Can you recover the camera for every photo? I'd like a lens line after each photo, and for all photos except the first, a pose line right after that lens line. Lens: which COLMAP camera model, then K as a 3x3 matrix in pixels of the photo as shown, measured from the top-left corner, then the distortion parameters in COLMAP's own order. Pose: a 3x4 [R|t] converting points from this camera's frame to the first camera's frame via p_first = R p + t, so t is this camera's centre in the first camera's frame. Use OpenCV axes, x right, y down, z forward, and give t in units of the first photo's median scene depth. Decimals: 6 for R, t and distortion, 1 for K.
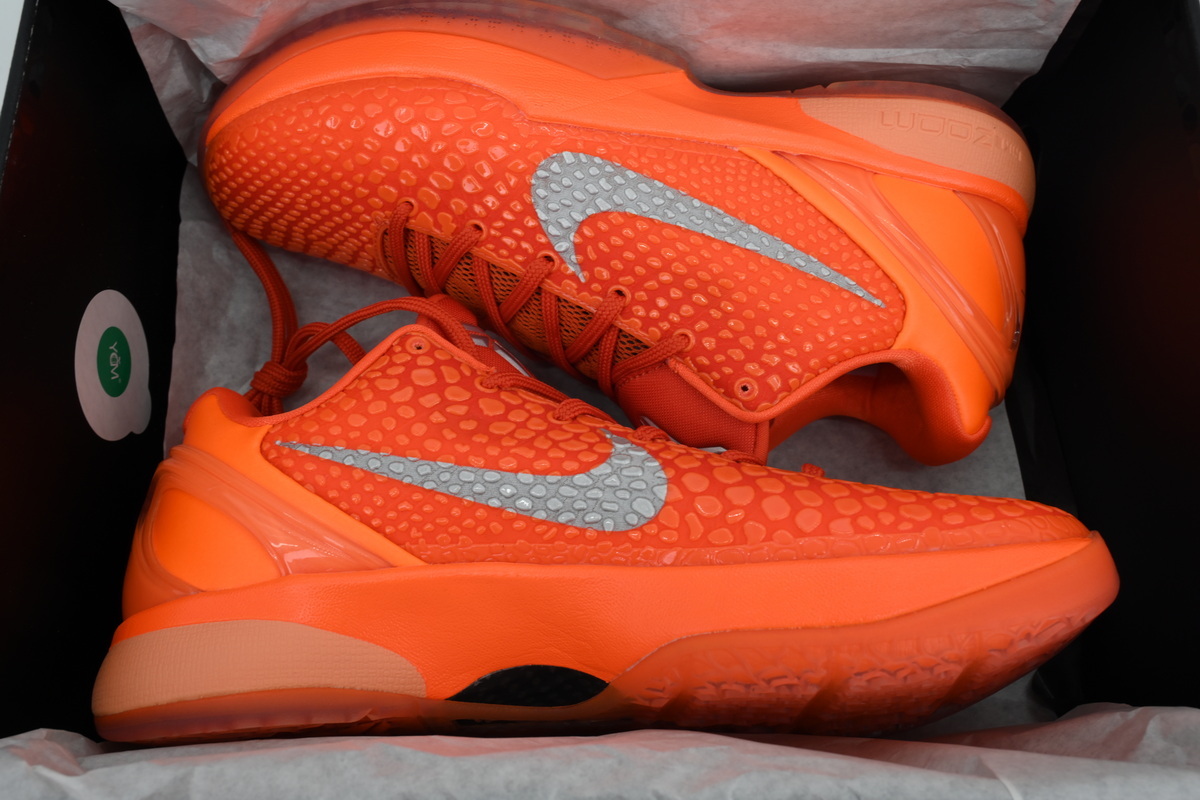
lens RADIAL K [[1048.5, 0, 600.0], [0, 1048.5, 400.0], [0, 0, 1]] dist [-0.038395, 0.000245]
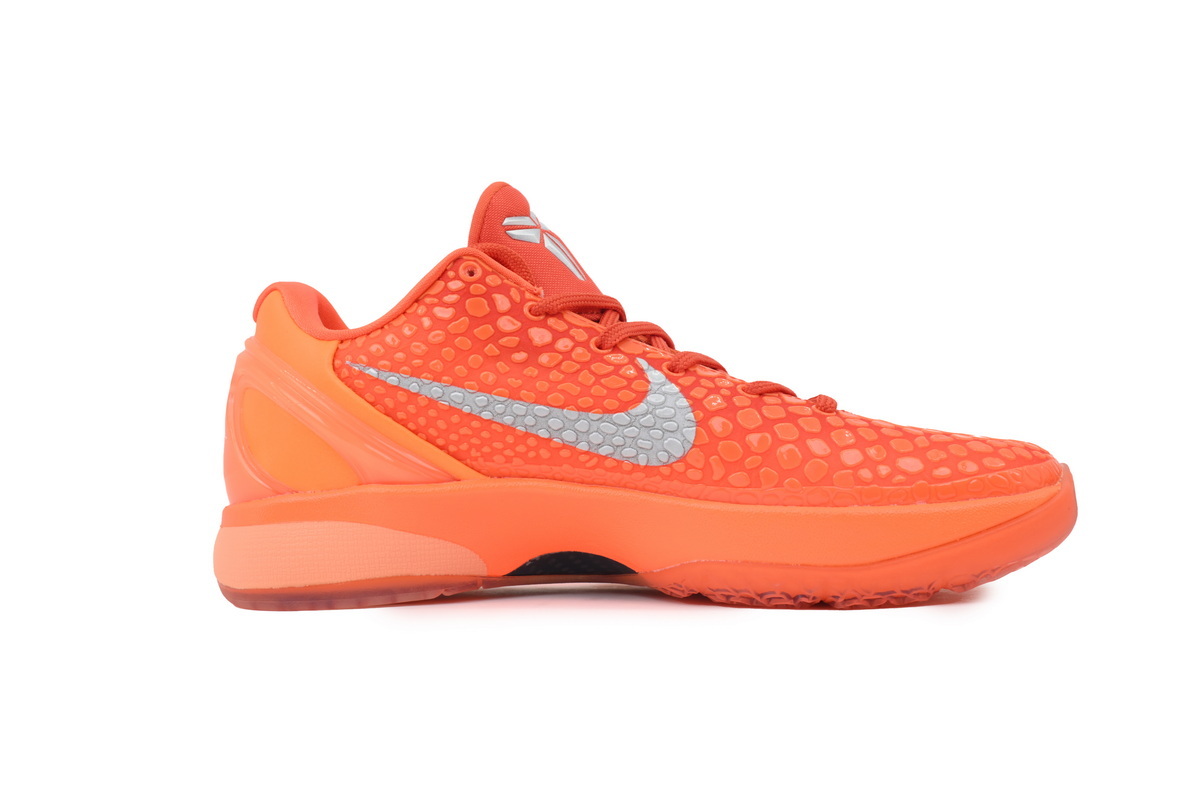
lens RADIAL K [[1048.5, 0, 600.0], [0, 1048.5, 400.0], [0, 0, 1]] dist [-0.038395, 0.000245]
pose [[0.999243, 0.036842, -0.012511, -0.025903], [-0.027754, 0.900285, 0.434414, -0.429767], [0.027269, -0.433738, 0.900626, -0.012840]]
